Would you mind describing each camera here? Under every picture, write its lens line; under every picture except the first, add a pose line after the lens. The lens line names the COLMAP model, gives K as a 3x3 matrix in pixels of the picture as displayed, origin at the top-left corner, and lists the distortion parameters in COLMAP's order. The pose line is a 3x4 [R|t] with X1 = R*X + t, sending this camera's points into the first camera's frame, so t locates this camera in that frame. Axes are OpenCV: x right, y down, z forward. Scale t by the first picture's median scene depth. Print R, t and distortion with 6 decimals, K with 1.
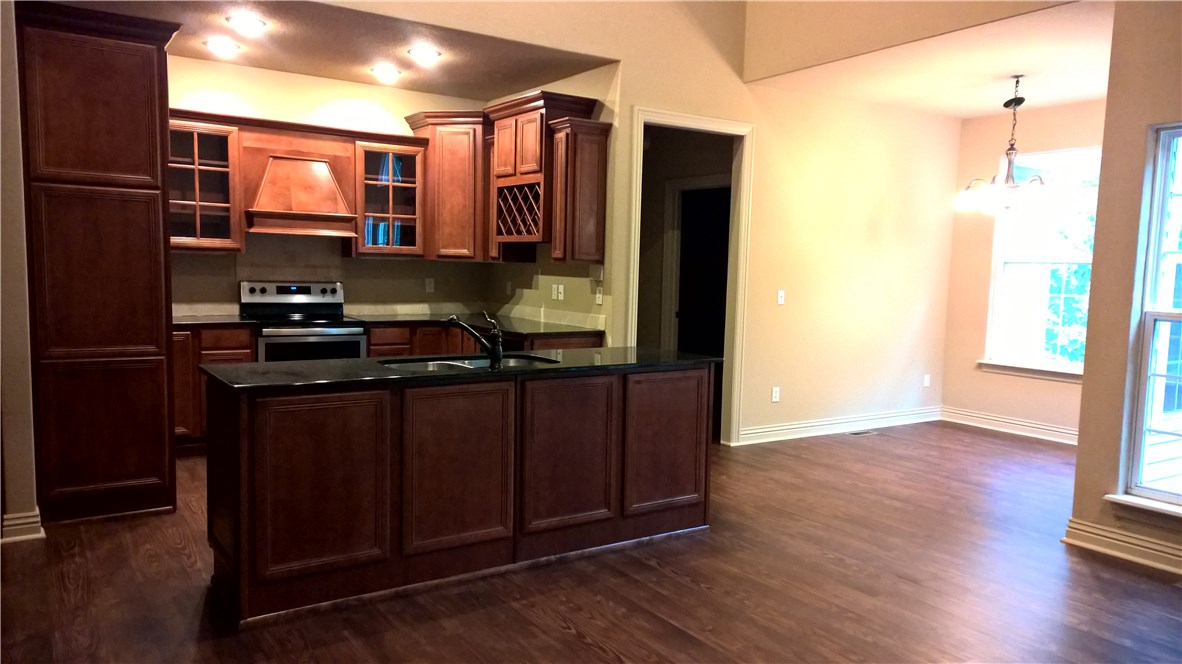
lens RADIAL K [[845.5, 0, 610.0], [0, 845.5, 344.2], [0, 0, 1]] dist [0.100145, -0.099012]
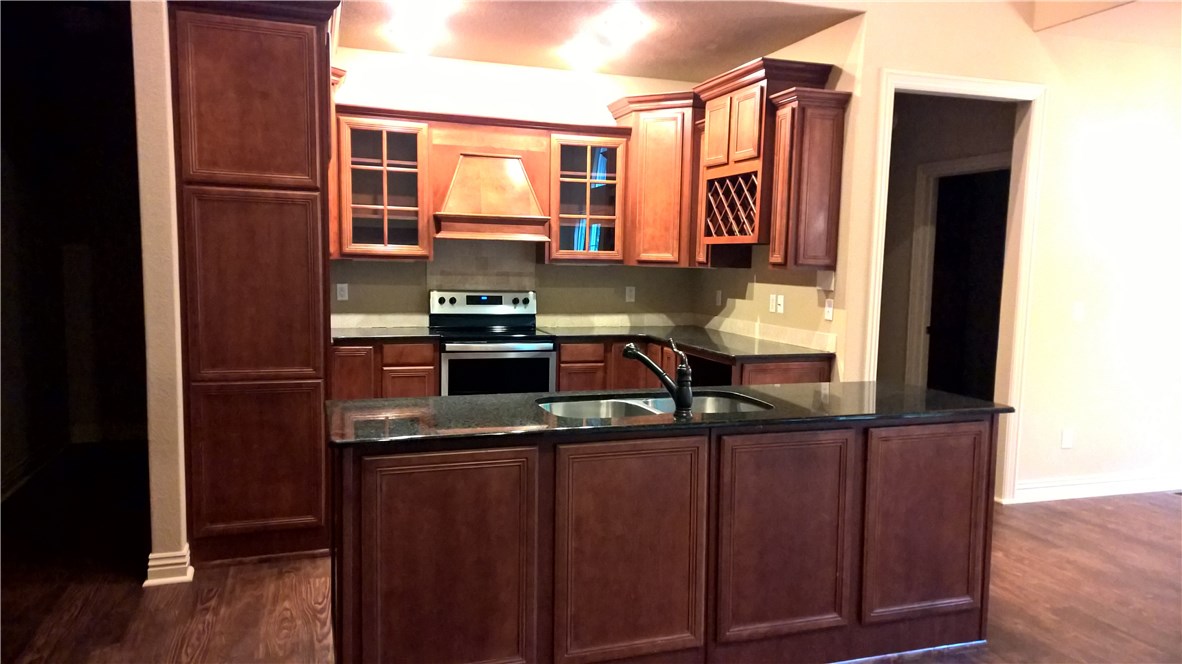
lens RADIAL K [[845.5, 0, 610.0], [0, 845.5, 344.2], [0, 0, 1]] dist [0.100145, -0.099012]
pose [[0.966020, 0.019818, -0.257705, -0.004662], [-0.020050, 0.999797, 0.001726, -0.021888], [0.257687, 0.003500, 0.966222, 0.169453]]
